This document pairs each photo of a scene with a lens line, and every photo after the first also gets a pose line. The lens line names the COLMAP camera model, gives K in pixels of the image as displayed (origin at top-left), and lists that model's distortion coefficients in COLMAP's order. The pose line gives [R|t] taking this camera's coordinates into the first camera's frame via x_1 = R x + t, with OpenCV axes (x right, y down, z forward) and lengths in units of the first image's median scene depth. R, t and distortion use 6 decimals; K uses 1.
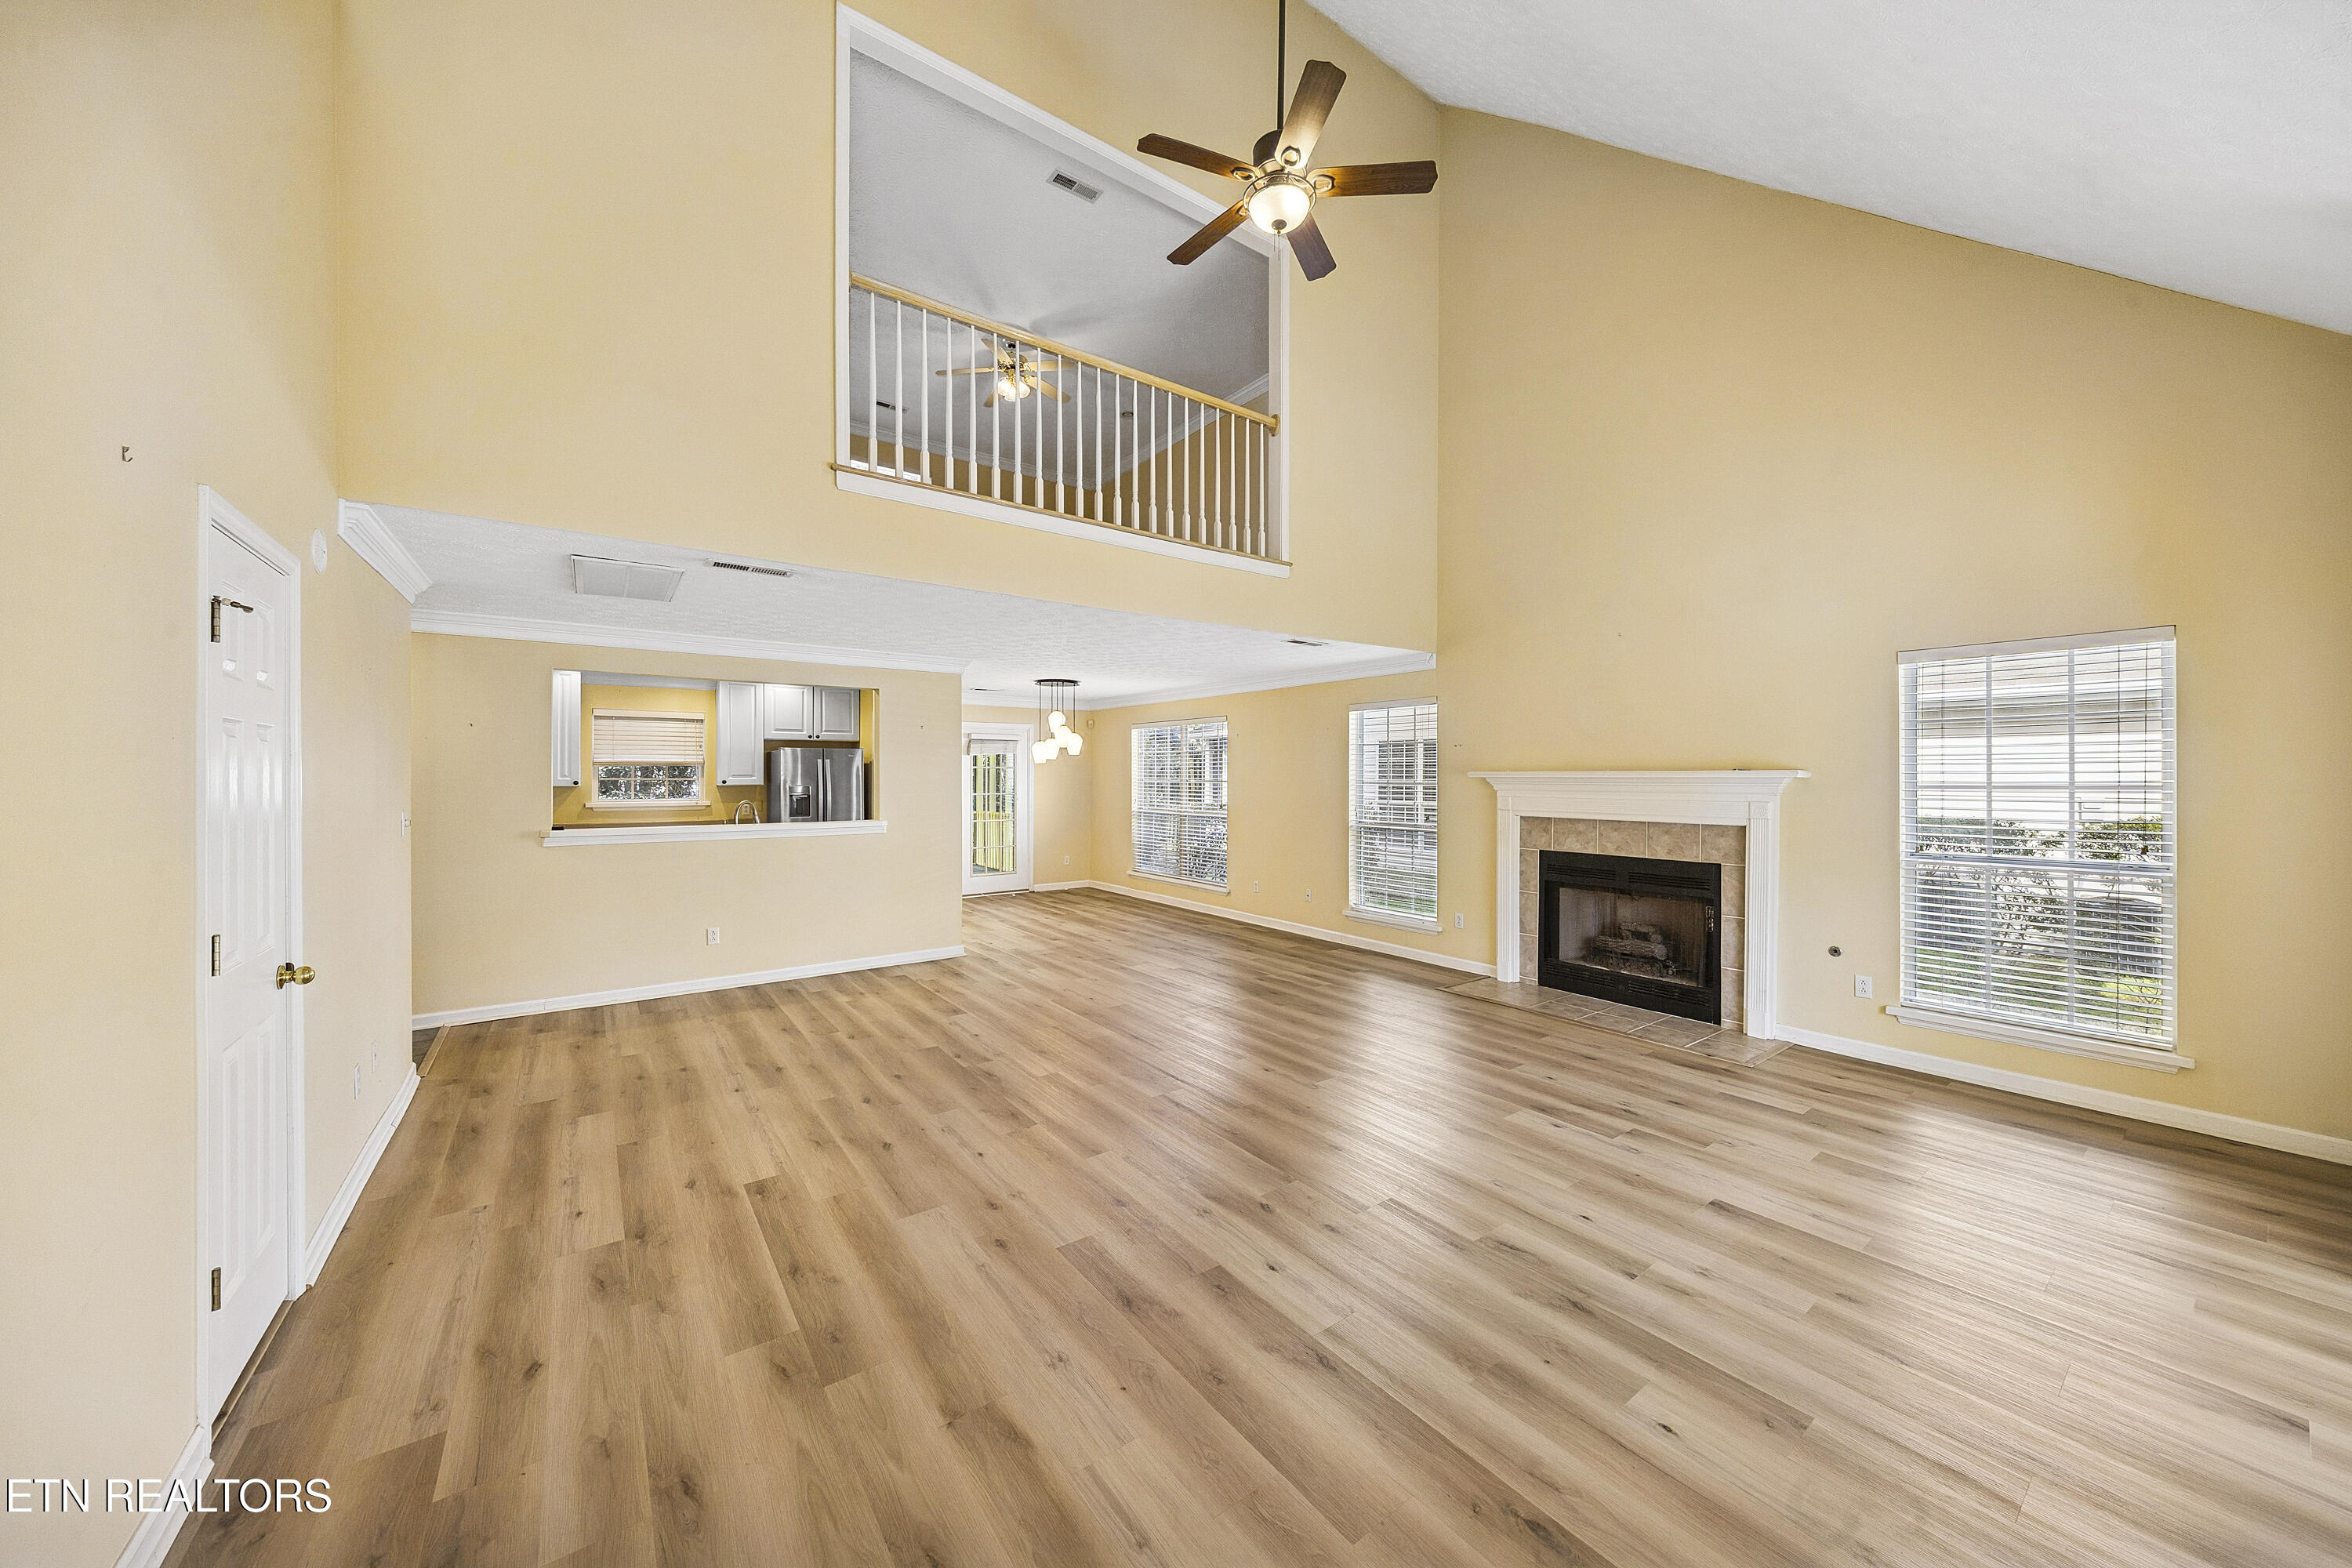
lens RADIAL K [[797.0, 0, 1184.1], [0, 797.0, 785.1], [0, 0, 1]] dist [0.001414, -0.000037]
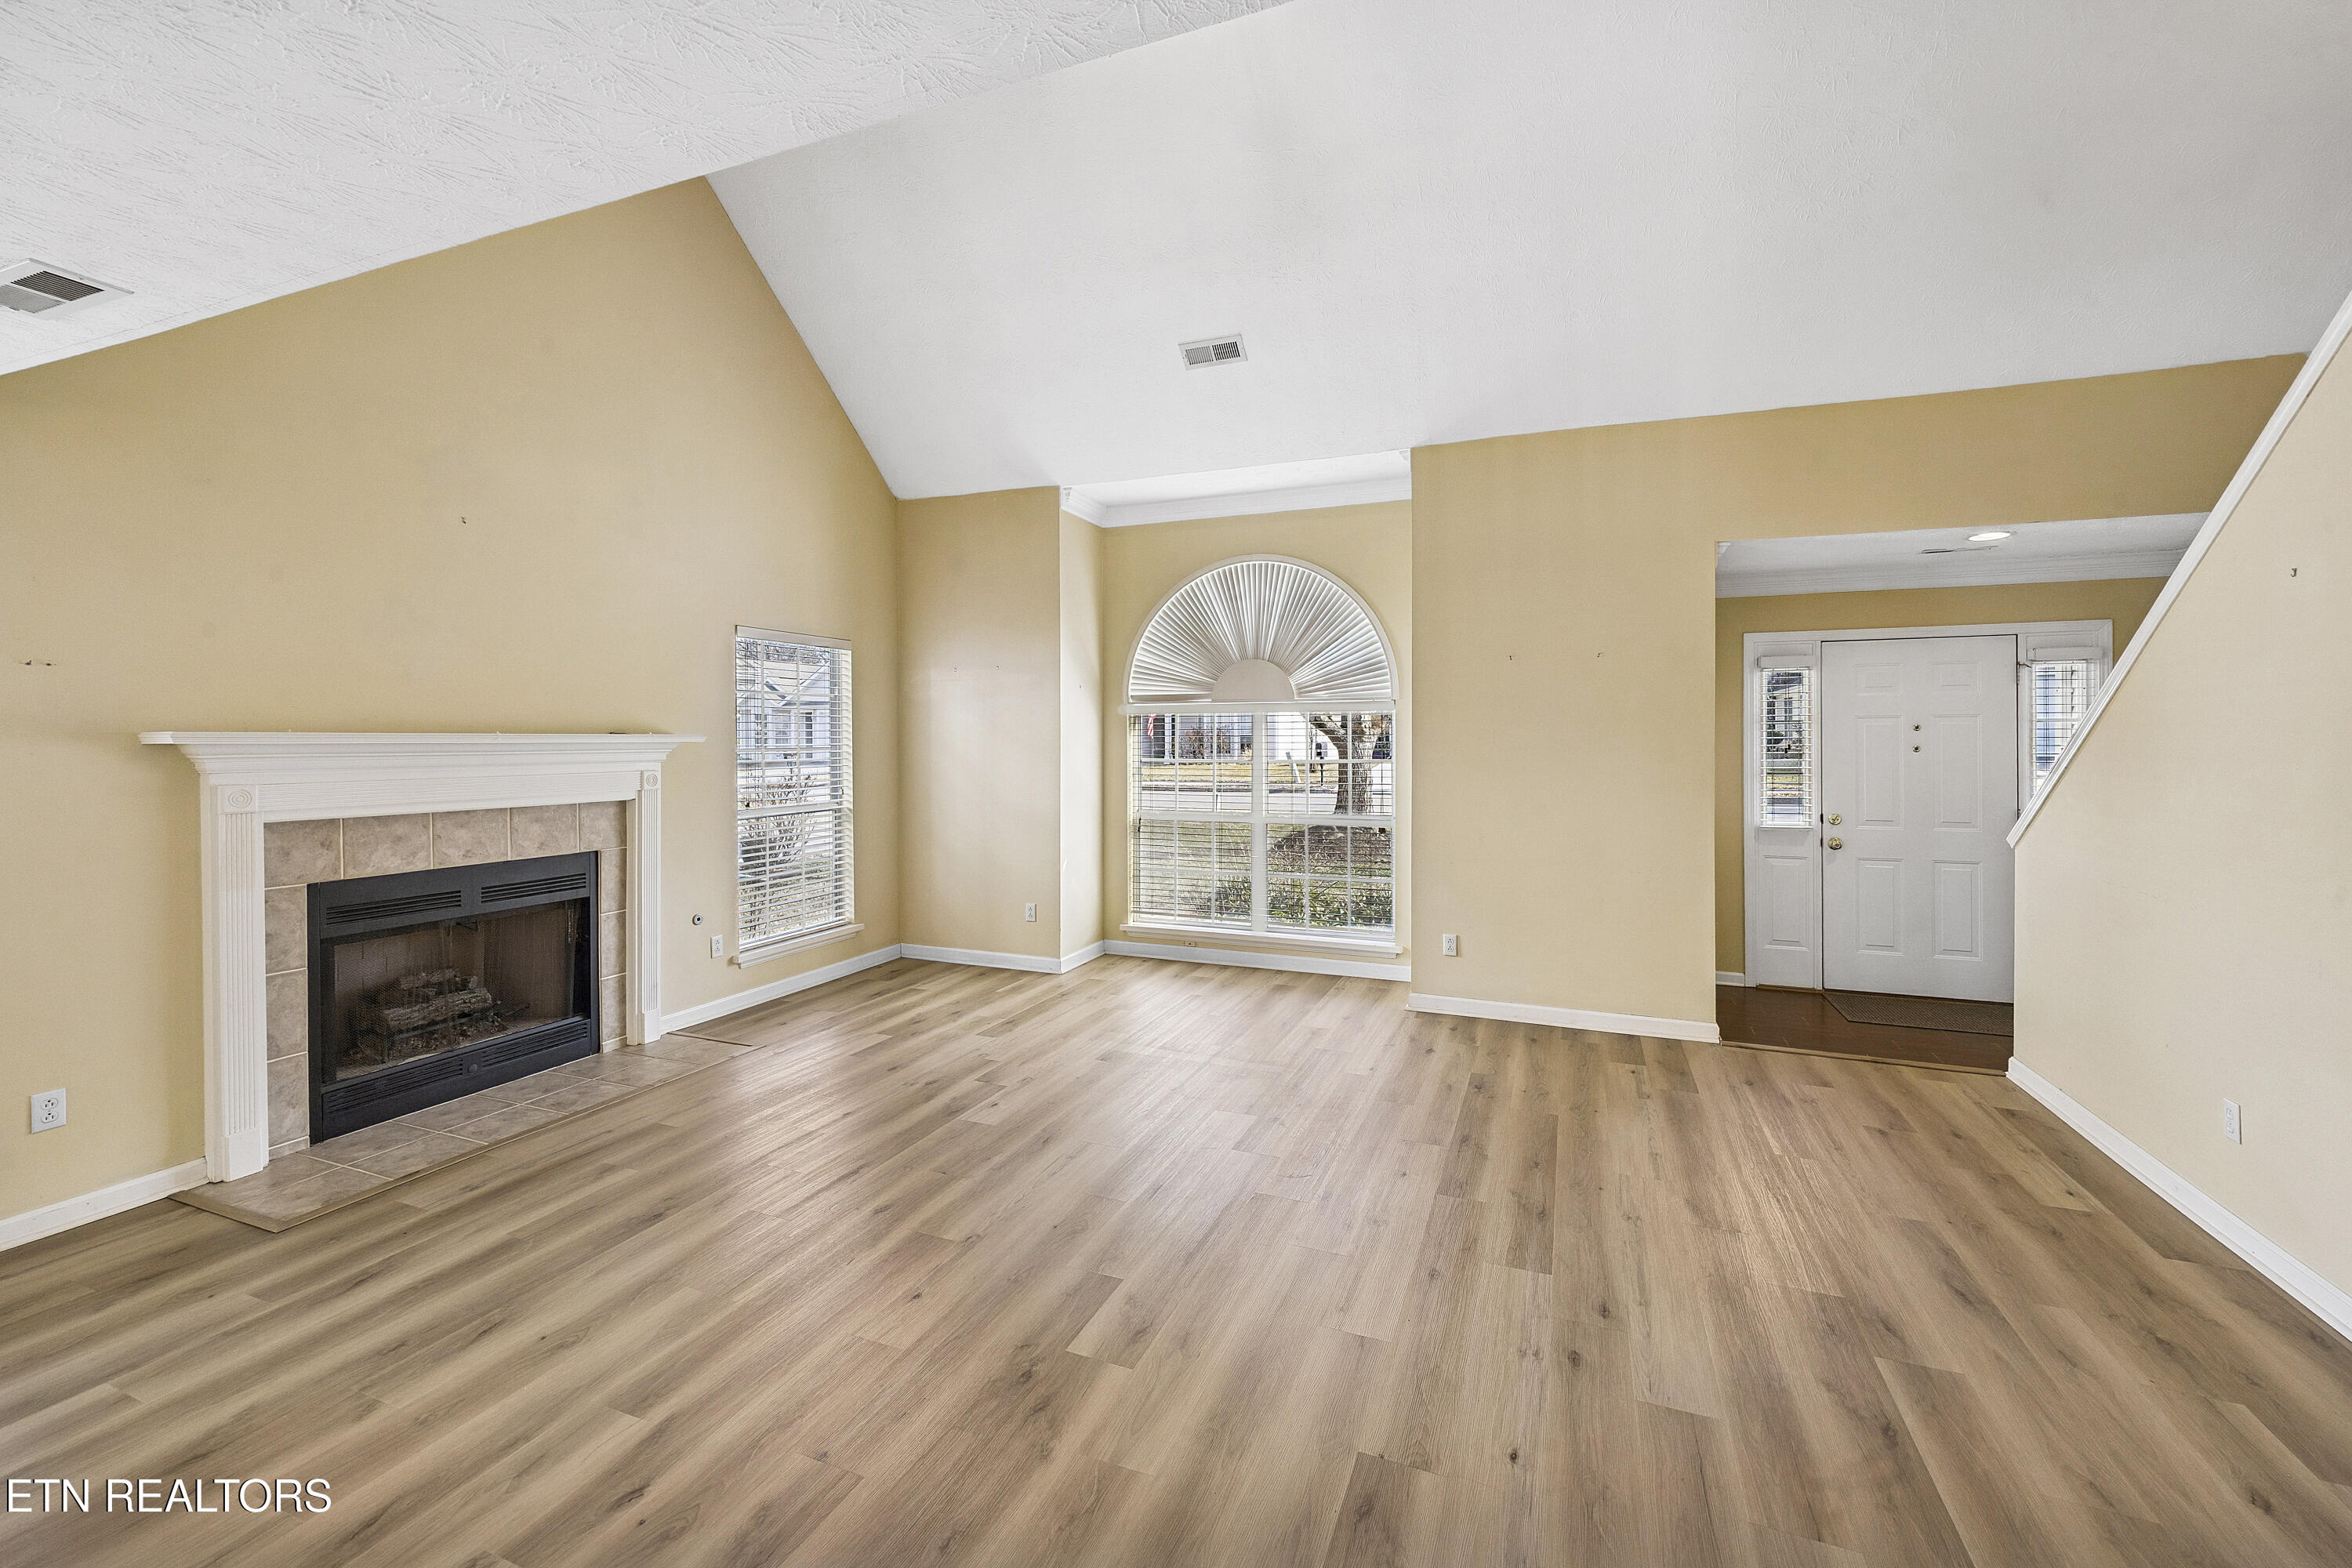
lens RADIAL K [[943.0, 0, 1187.0], [0, 943.0, 740.5], [0, 0, 1]] dist [0.001394, -0.000288]
pose [[-0.512267, -0.000981, 0.858826, -0.458441], [0.010676, 0.999915, 0.007510, -0.012719], [-0.858760, 0.013017, -0.512213, 1.010659]]
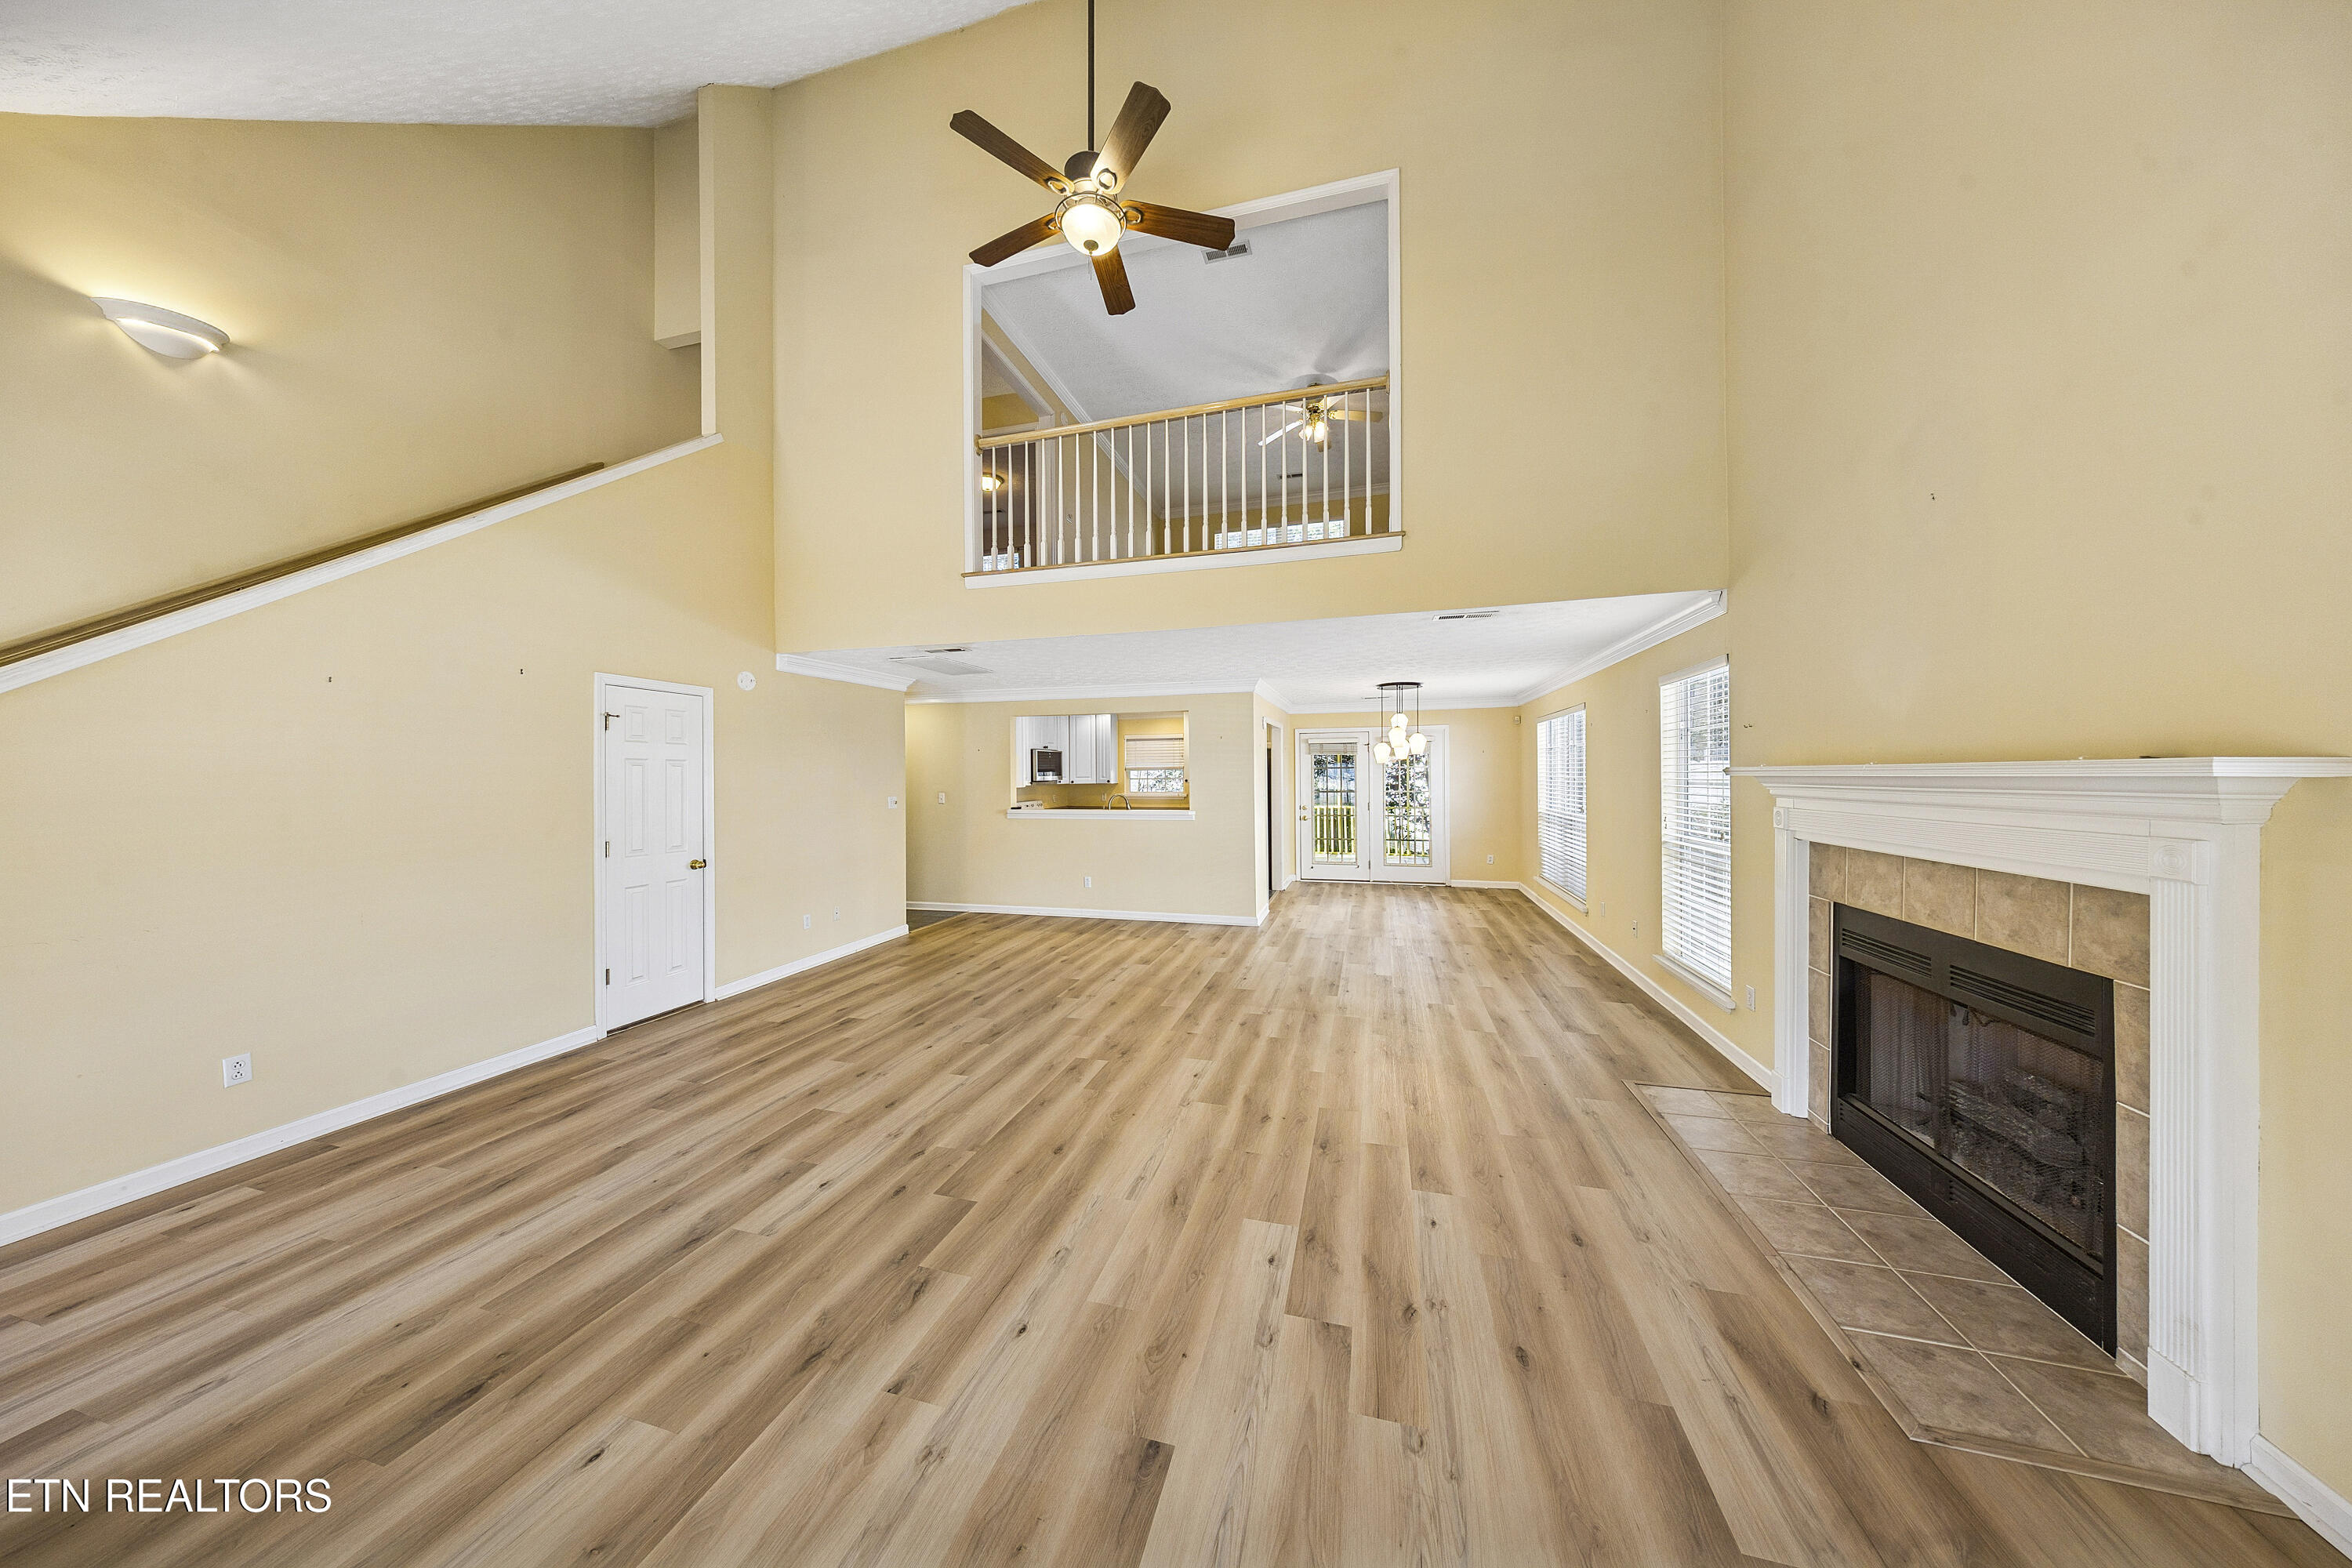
lens RADIAL K [[691.3, 0, 1206.8], [0, 691.3, 777.8], [0, 0, 1]] dist [0.000634, -0.000147]
pose [[0.631336, -0.001967, -0.775507, 0.675341], [-0.001948, 0.999990, -0.004123, -0.005876], [0.775507, 0.004114, 0.631325, 0.408568]]
